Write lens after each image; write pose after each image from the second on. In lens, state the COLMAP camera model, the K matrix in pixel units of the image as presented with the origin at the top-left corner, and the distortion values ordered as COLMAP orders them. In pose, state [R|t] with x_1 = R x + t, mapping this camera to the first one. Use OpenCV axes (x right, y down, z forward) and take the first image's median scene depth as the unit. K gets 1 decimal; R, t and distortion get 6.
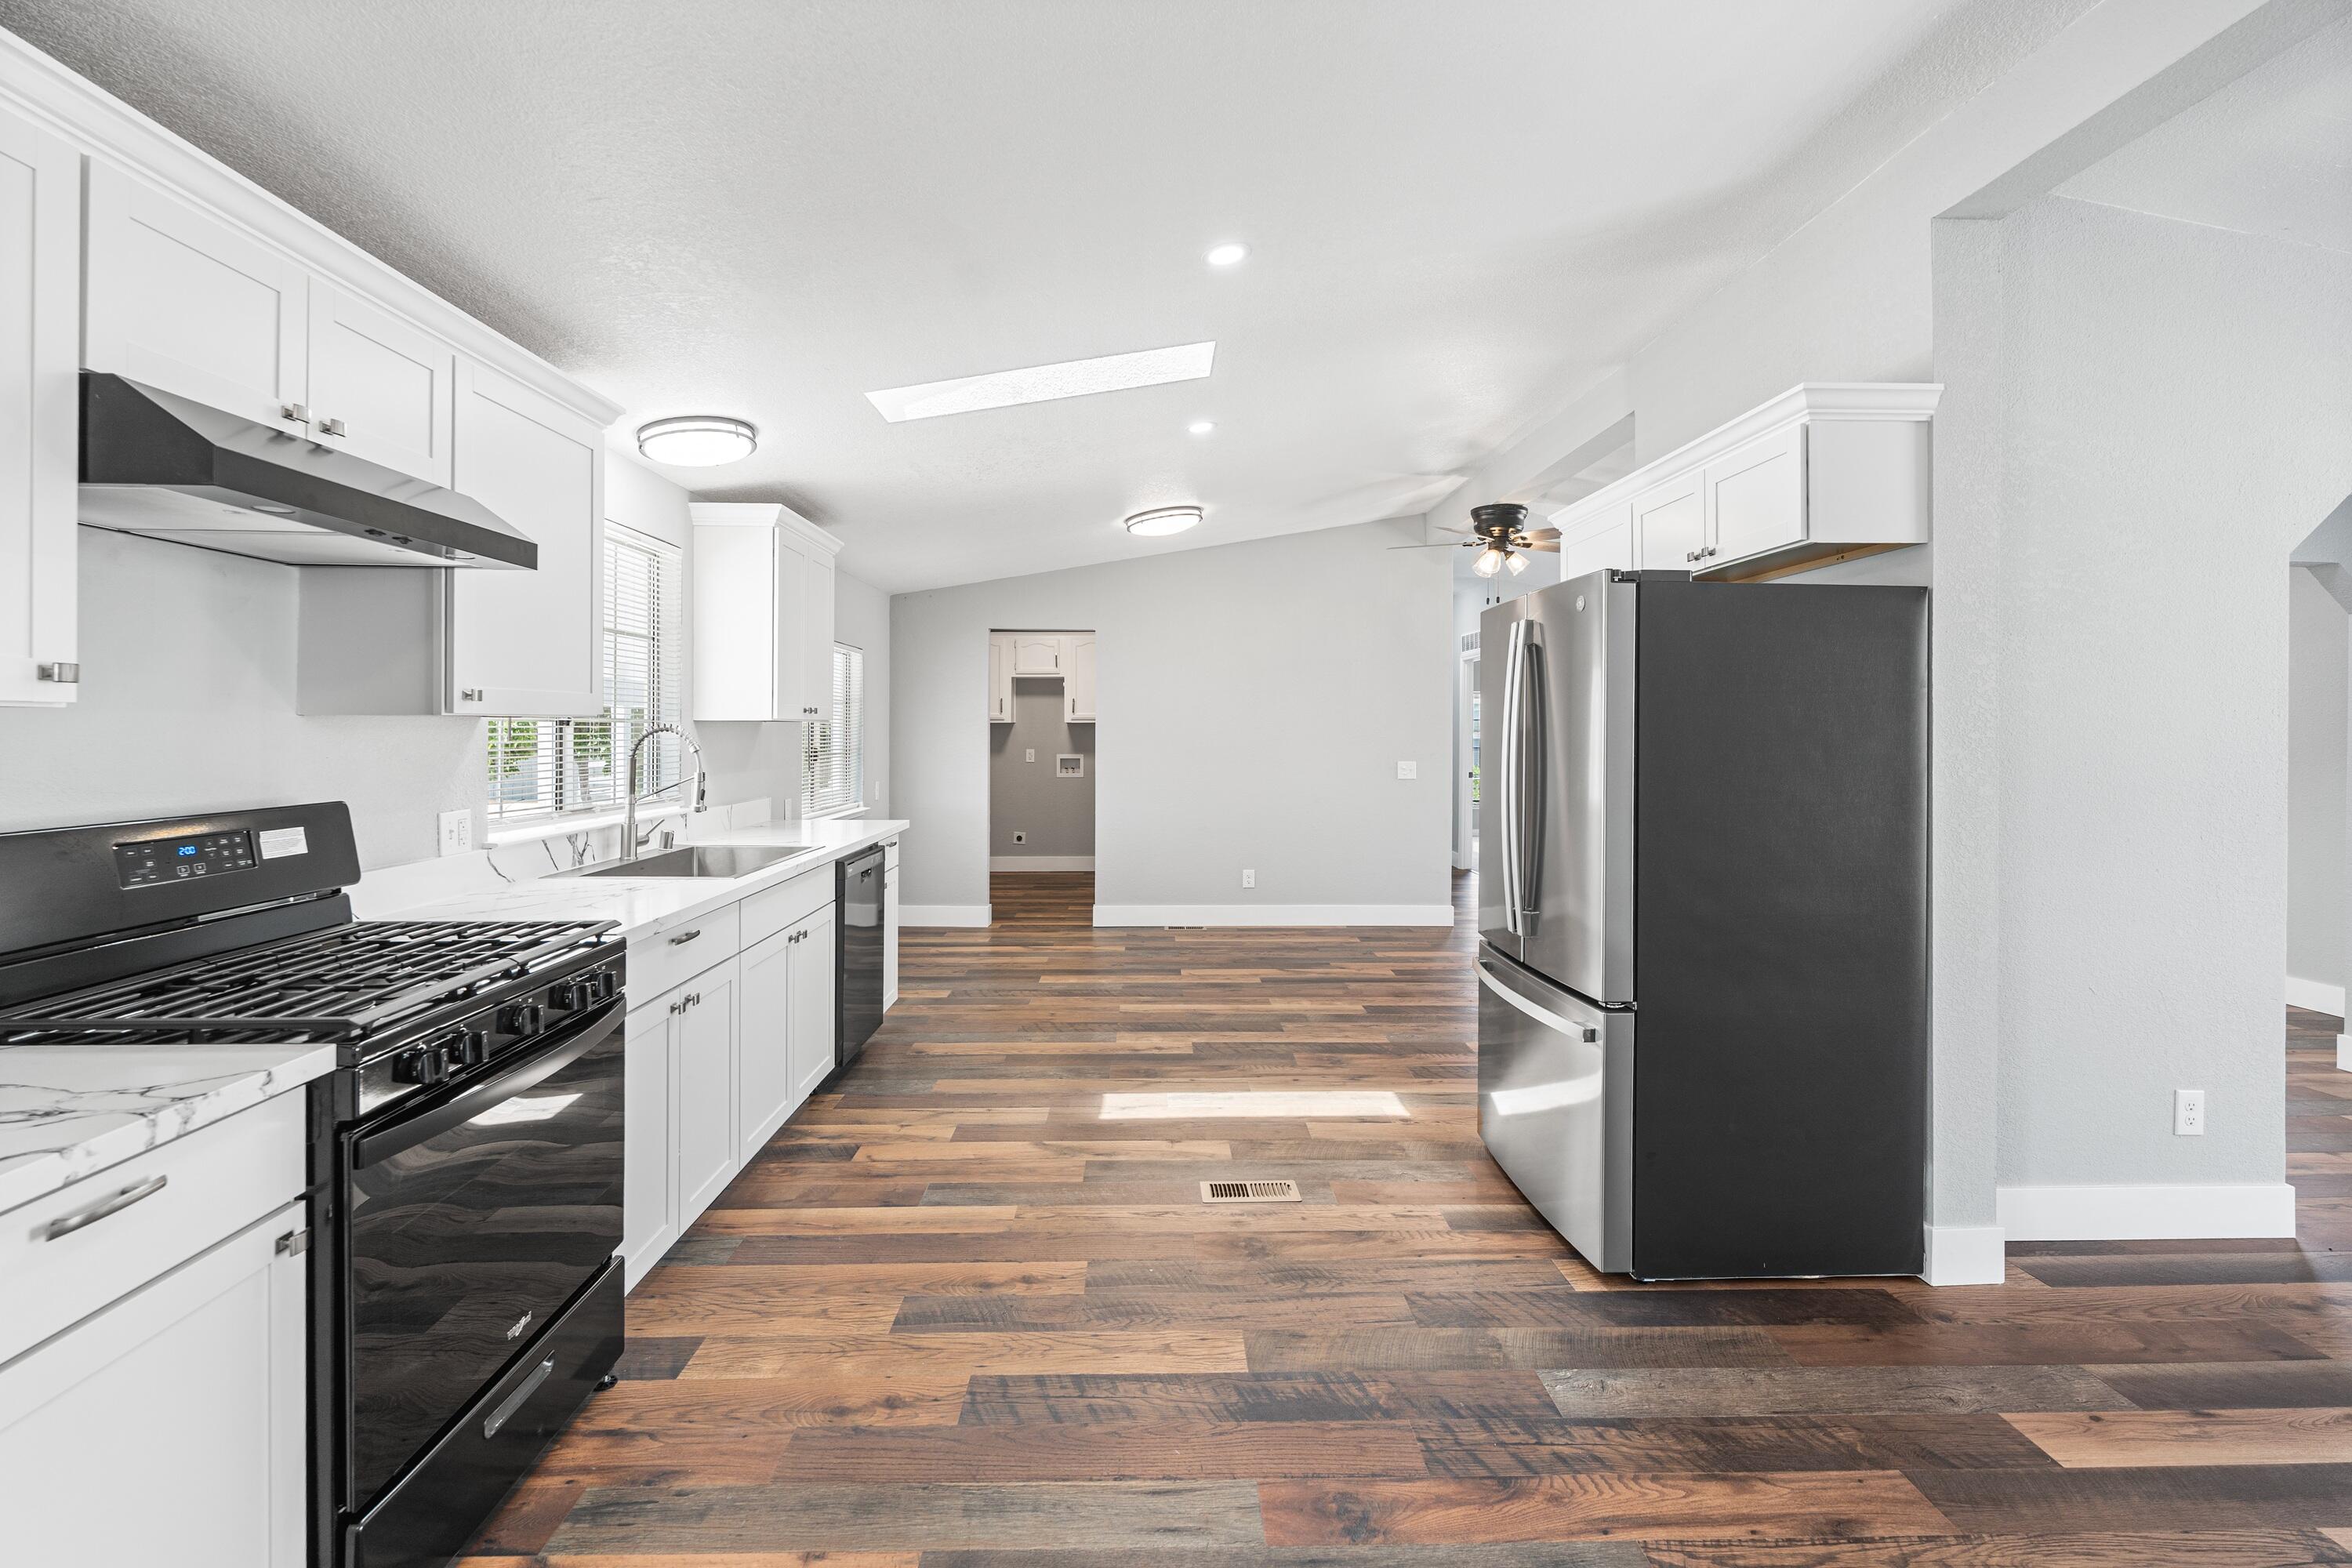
lens RADIAL K [[1043.0, 0, 1177.1], [0, 1043.0, 726.9], [0, 0, 1]] dist [-0.005981, 0.000642]
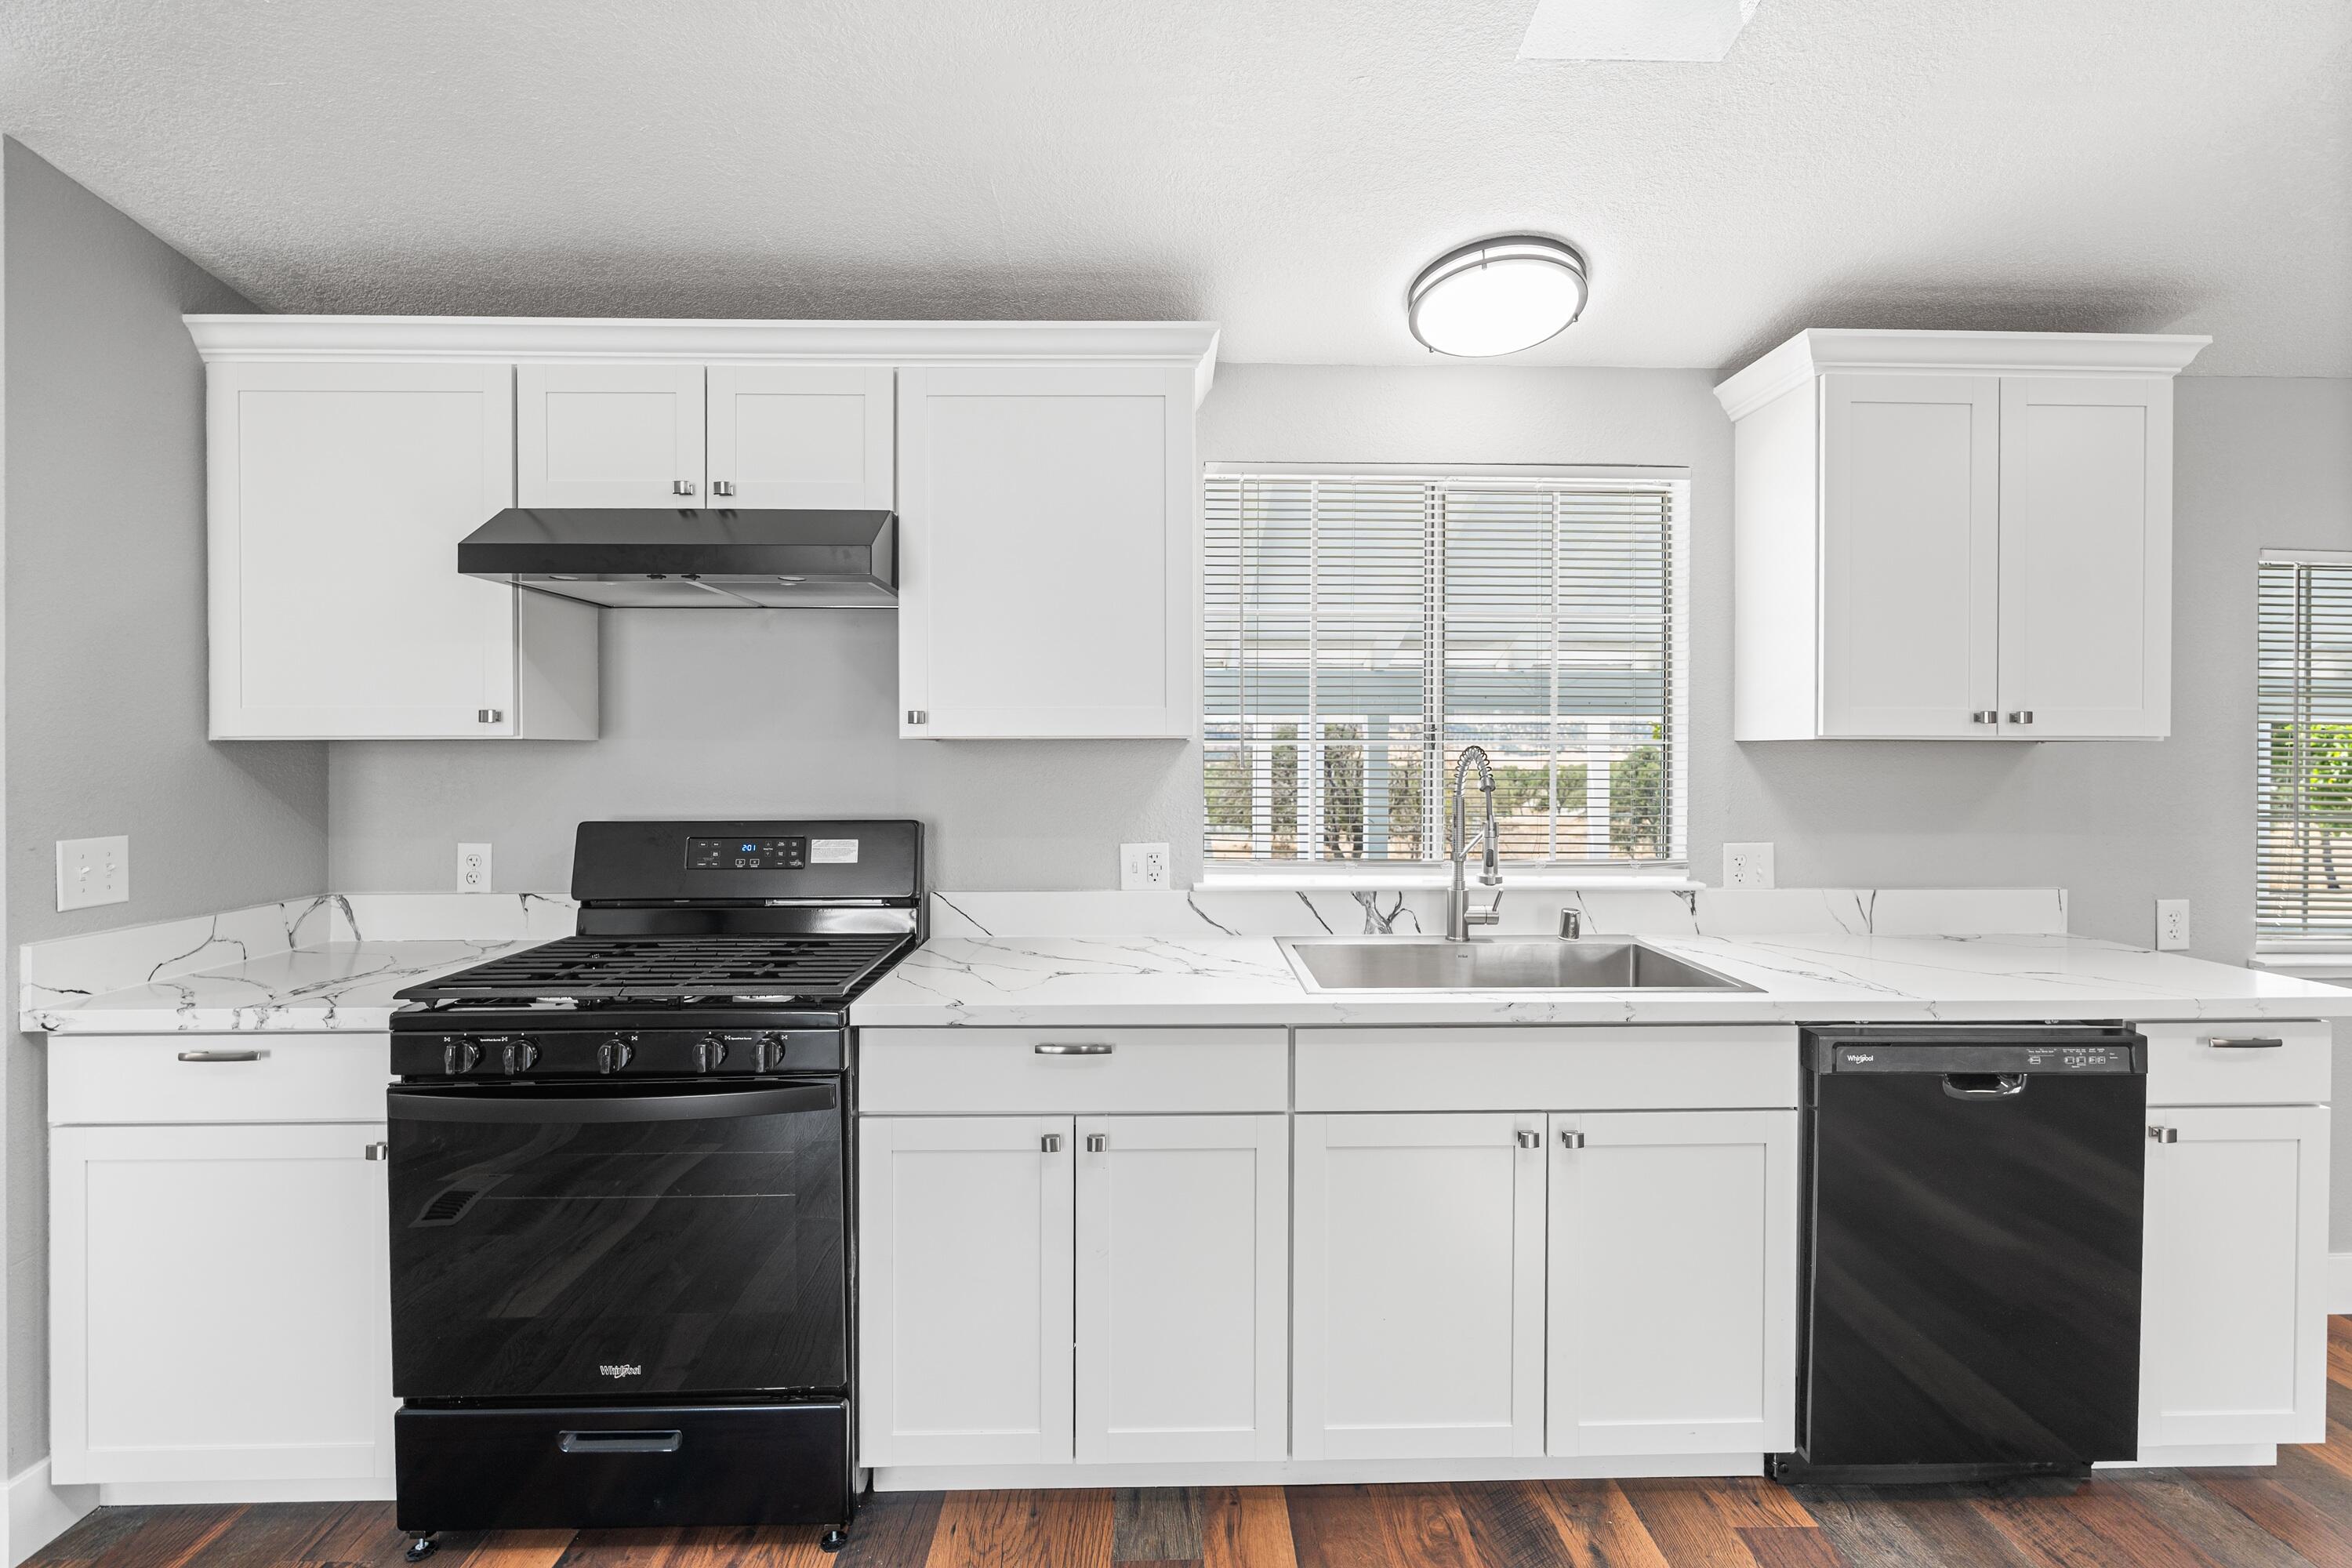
lens RADIAL K [[1000.1, 0, 1186.3], [0, 1000.1, 770.8], [0, 0, 1]] dist [-0.003856, -0.000152]
pose [[-0.011047, 0.009885, -0.999890, 0.172613], [0.000292, 0.999951, 0.009882, 0.006658], [0.999939, -0.000183, -0.011049, 0.946168]]
